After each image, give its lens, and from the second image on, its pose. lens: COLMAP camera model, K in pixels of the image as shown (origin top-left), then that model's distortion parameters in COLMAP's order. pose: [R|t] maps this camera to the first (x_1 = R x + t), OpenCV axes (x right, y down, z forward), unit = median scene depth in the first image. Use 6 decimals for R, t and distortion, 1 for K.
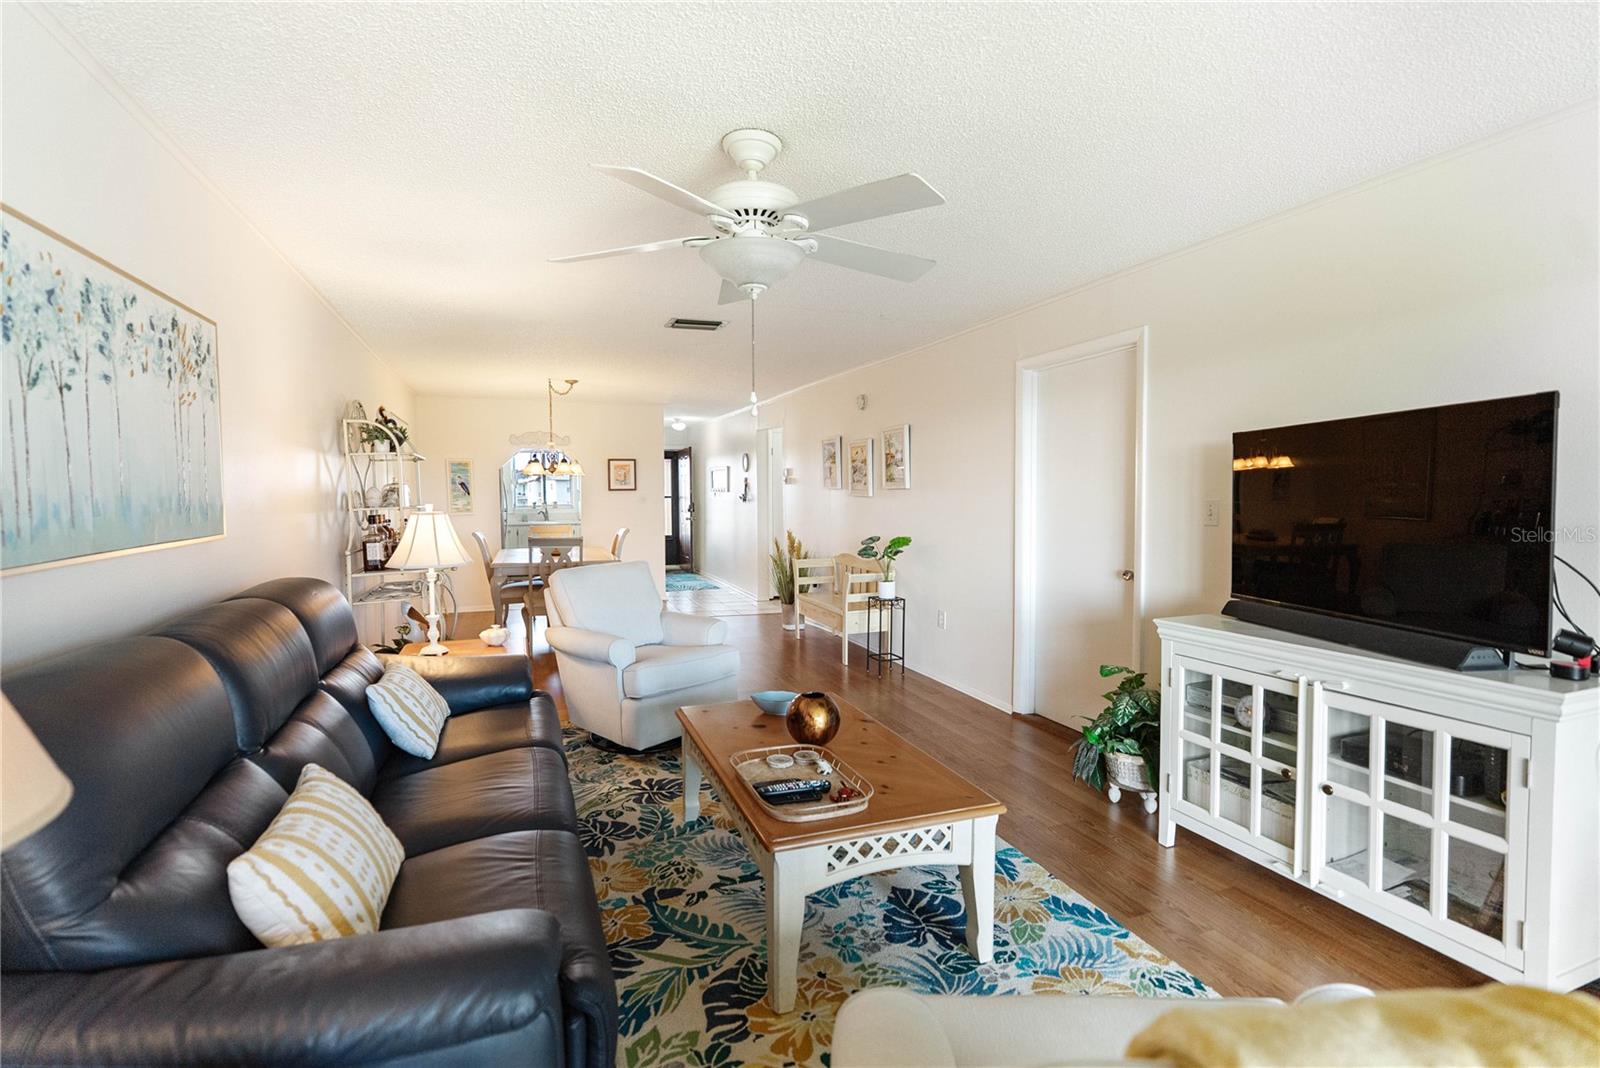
lens RADIAL K [[729.8, 0, 794.8], [0, 729.8, 527.0], [0, 0, 1]] dist [-0.003509, 0.000466]
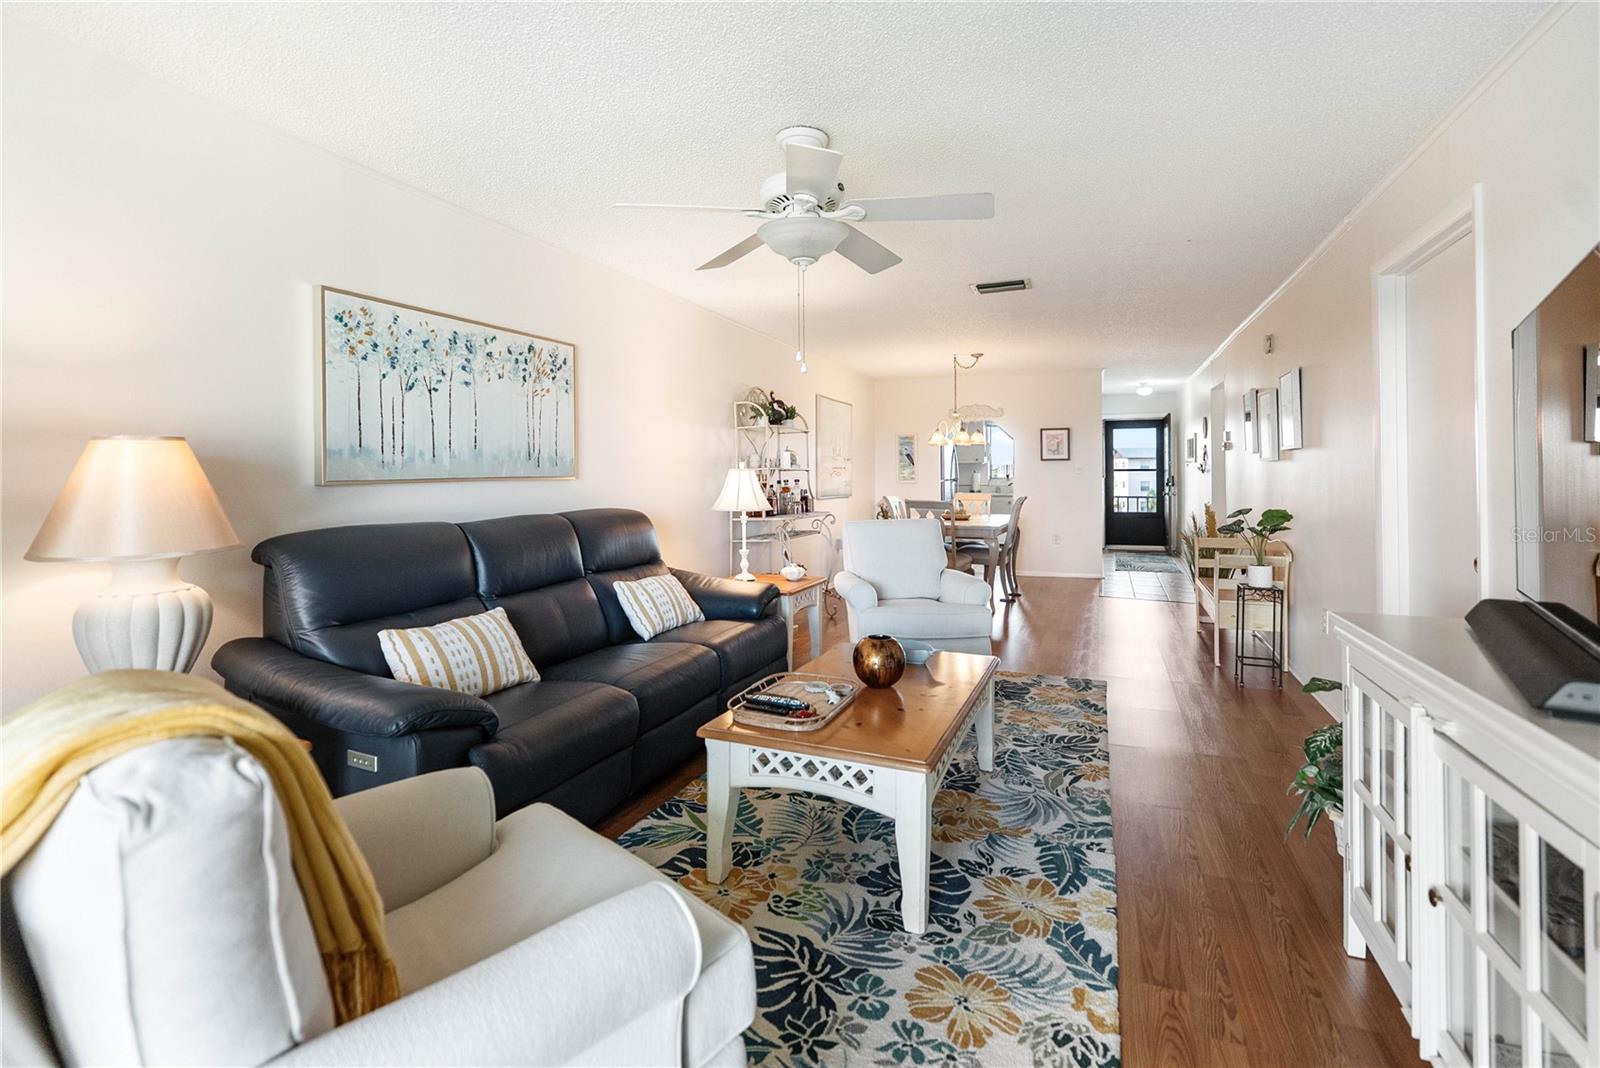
lens RADIAL K [[746.9, 0, 805.3], [0, 746.9, 467.8], [0, 0, 1]] dist [-0.000879, 0.000520]
pose [[0.737863, -0.001628, -0.674949, 0.766600], [-0.033899, 0.998646, -0.039467, 0.042182], [0.674099, 0.052002, 0.736808, 0.162523]]
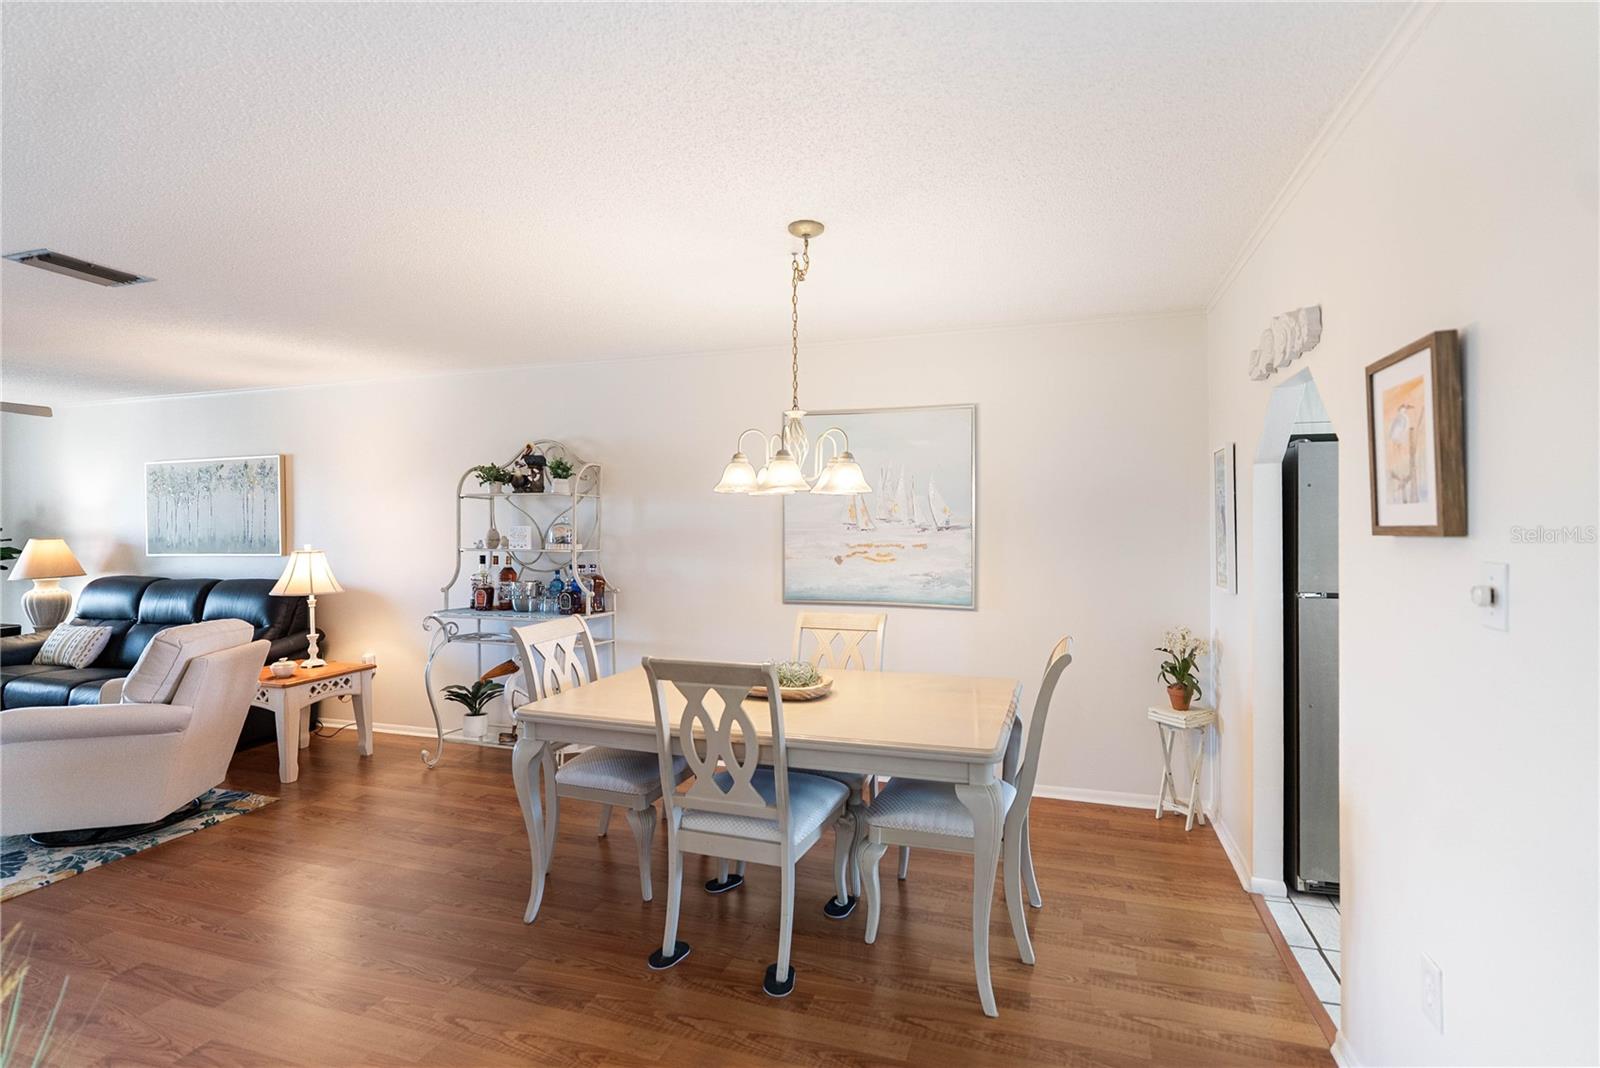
lens RADIAL K [[757.6, 0, 808.3], [0, 757.6, 531.8], [0, 0, 1]] dist [-0.002153, 0.001351]
pose [[-0.631850, 0.012949, -0.774983, -0.057442], [-0.029626, 0.998726, 0.040842, -0.213794], [0.774524, 0.048766, -0.630661, 4.029802]]
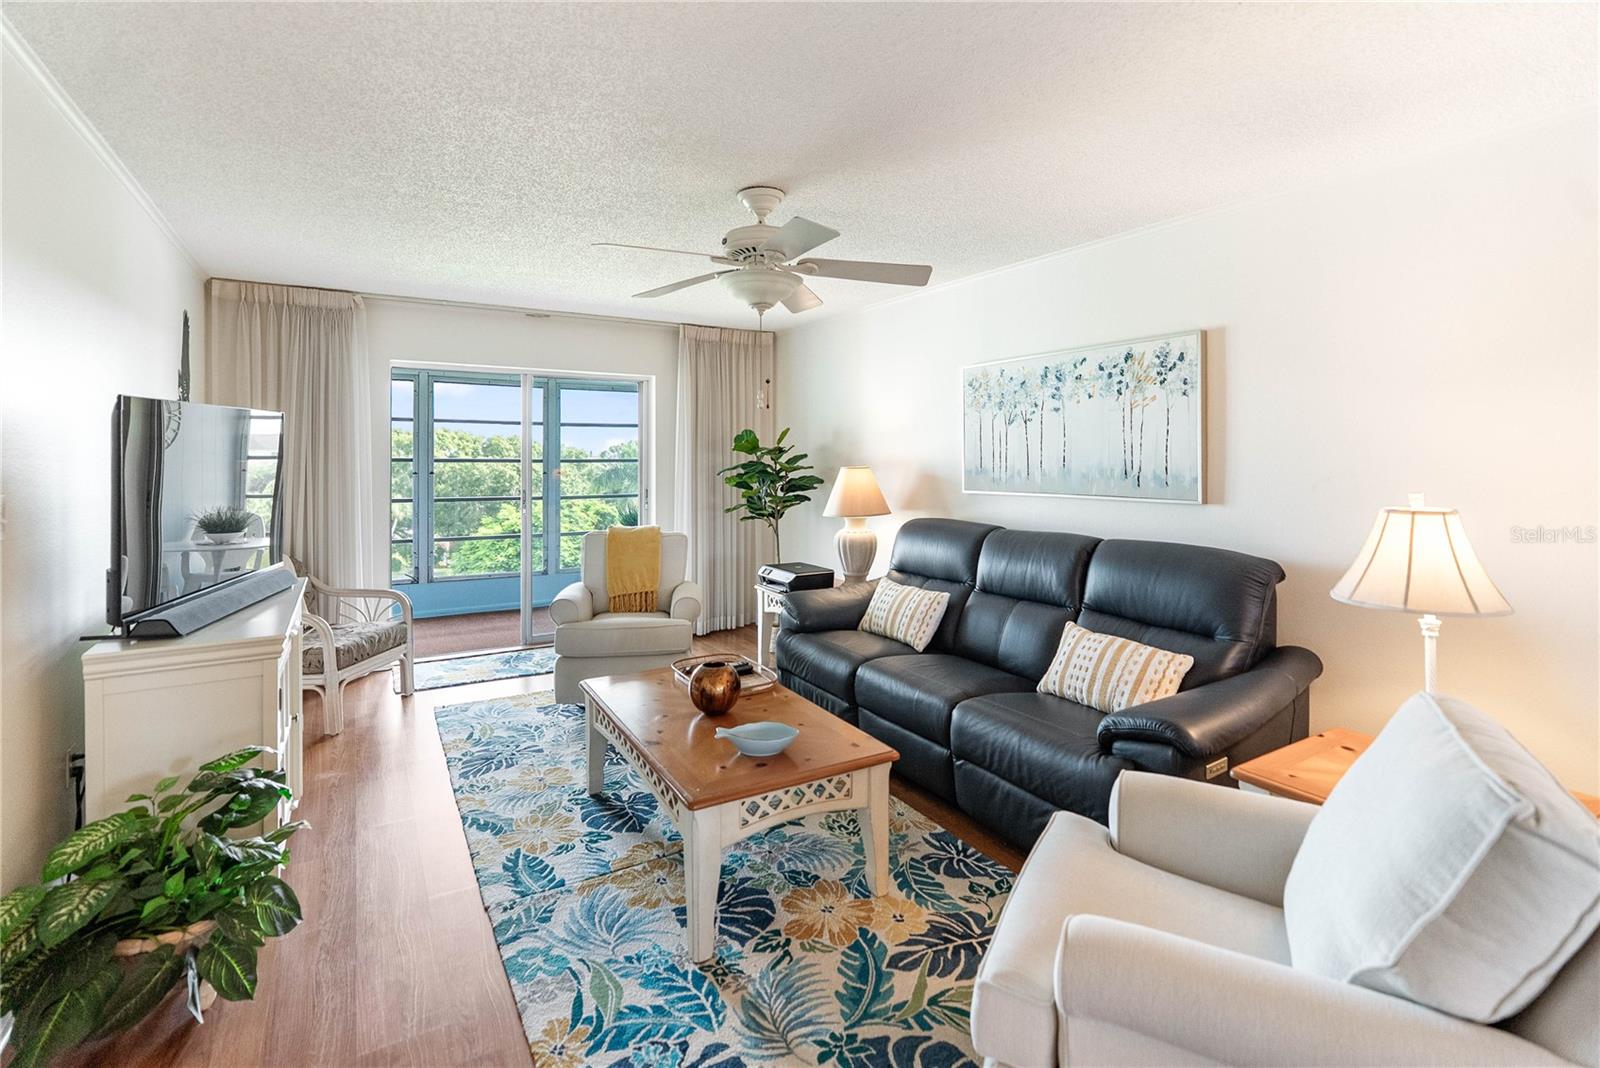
lens RADIAL K [[746.9, 0, 805.3], [0, 746.9, 467.8], [0, 0, 1]] dist [-0.000879, 0.000520]
pose [[-0.984444, 0.005517, -0.175613, 0.097416], [-0.005727, 0.997968, 0.063457, -0.137826], [0.175606, 0.063475, -0.982412, 2.384649]]
